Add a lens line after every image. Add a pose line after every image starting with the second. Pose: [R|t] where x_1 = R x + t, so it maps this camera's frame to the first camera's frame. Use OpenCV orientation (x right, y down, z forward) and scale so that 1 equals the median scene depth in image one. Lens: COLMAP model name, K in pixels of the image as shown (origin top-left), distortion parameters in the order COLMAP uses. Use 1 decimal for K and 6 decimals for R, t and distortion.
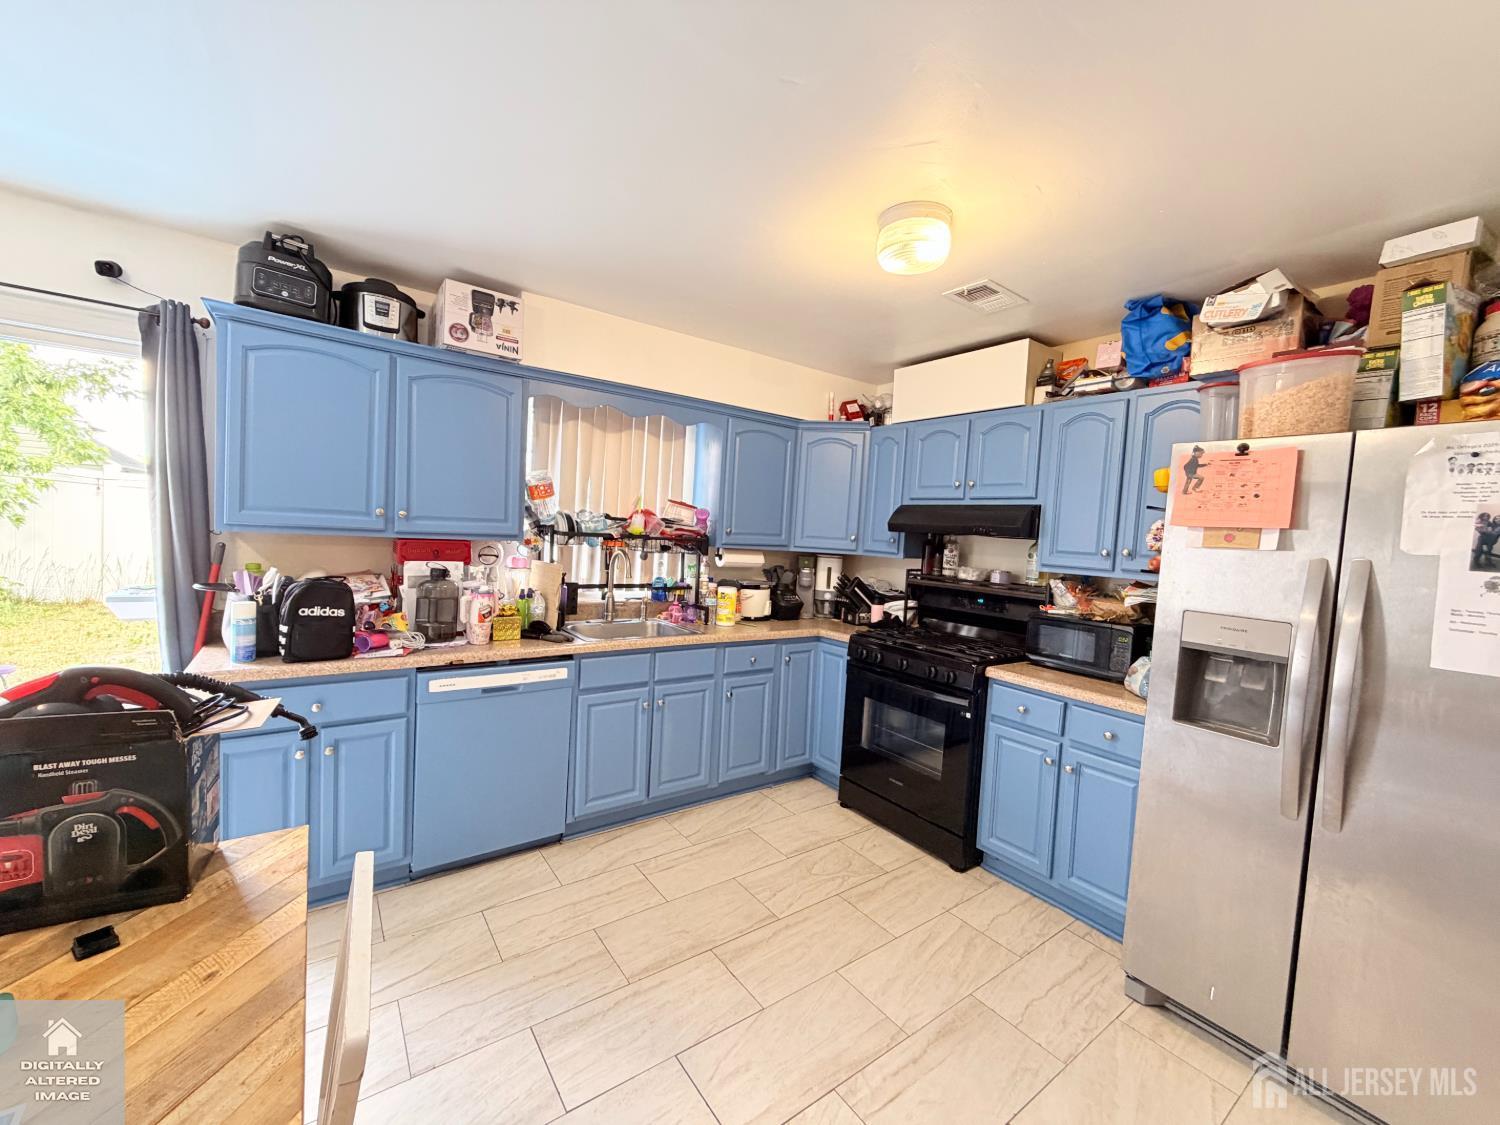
lens RADIAL K [[598.6, 0, 745.6], [0, 598.6, 564.6], [0, 0, 1]] dist [0.001076, 0.000577]
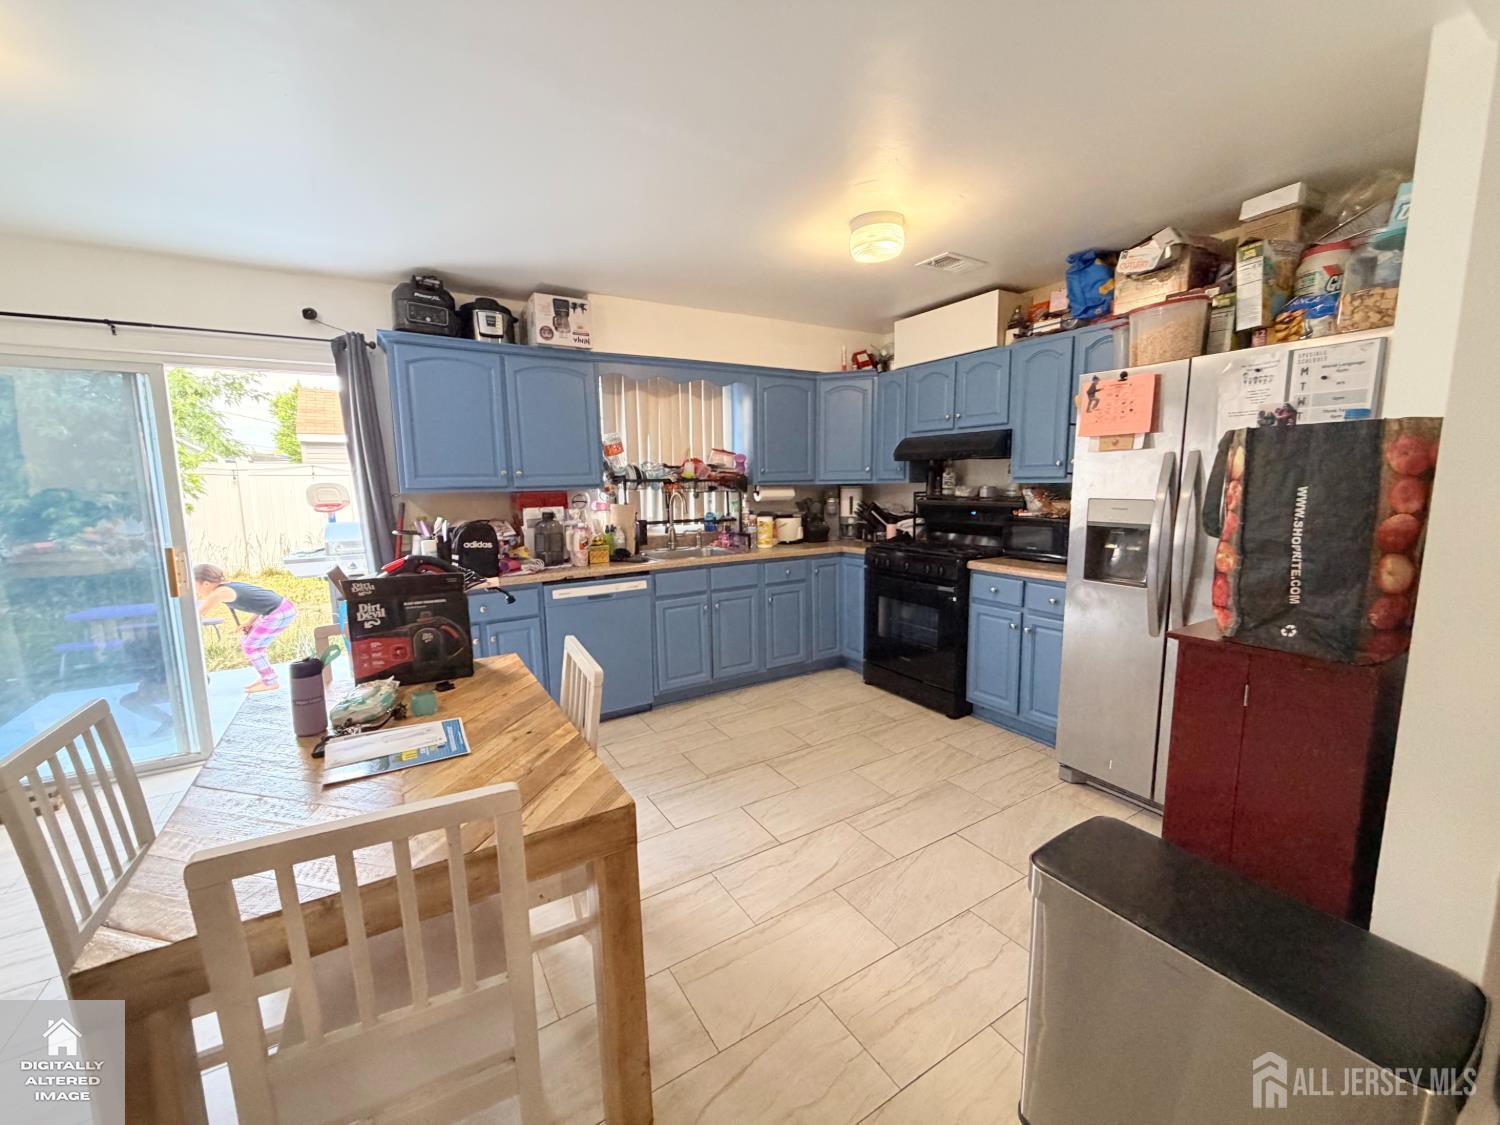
lens RADIAL K [[598.6, 0, 745.3], [0, 598.6, 562.7], [0, 0, 1]] dist [0.001076, 0.000577]
pose [[0.994135, -0.060654, -0.089536, 0.047595], [0.067658, 0.994703, 0.077386, 0.046195], [0.084367, -0.082990, 0.992973, -0.322717]]
